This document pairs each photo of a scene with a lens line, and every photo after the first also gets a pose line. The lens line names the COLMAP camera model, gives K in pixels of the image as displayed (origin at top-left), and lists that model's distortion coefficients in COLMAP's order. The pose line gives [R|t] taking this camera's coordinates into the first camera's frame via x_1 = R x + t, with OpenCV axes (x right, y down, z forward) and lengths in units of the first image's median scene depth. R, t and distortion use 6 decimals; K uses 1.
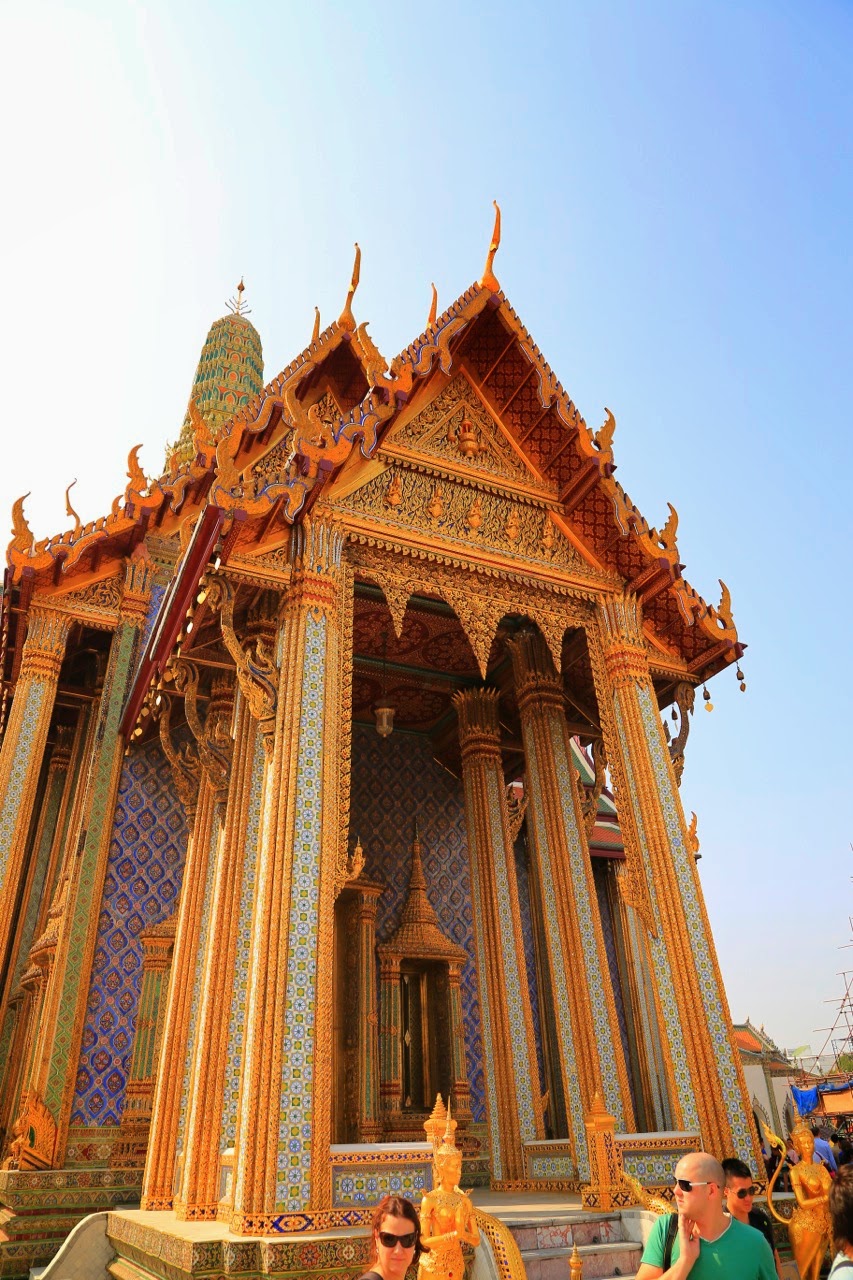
lens RADIAL K [[855.4, 0, 385.1], [0, 855.4, 639.6], [0, 0, 1]] dist [-0.002490, -0.000676]
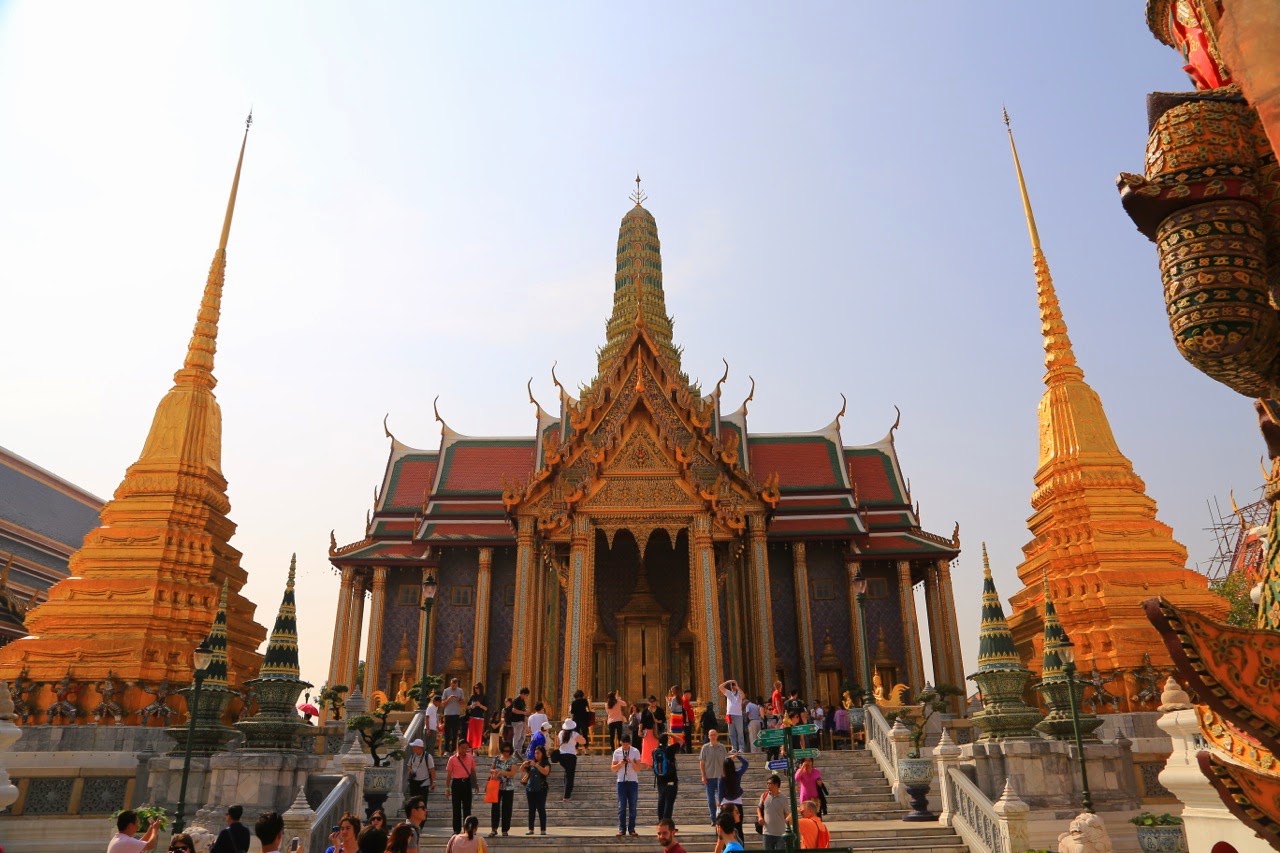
lens RADIAL K [[855.4, 0, 640.0], [0, 855.4, 426.5], [0, 0, 1]] dist [-0.002490, -0.000676]
pose [[0.918283, -0.144126, -0.368759, 1.159423], [0.198481, 0.973478, 0.113782, -0.673480], [0.342580, -0.177676, 0.922535, -1.506879]]
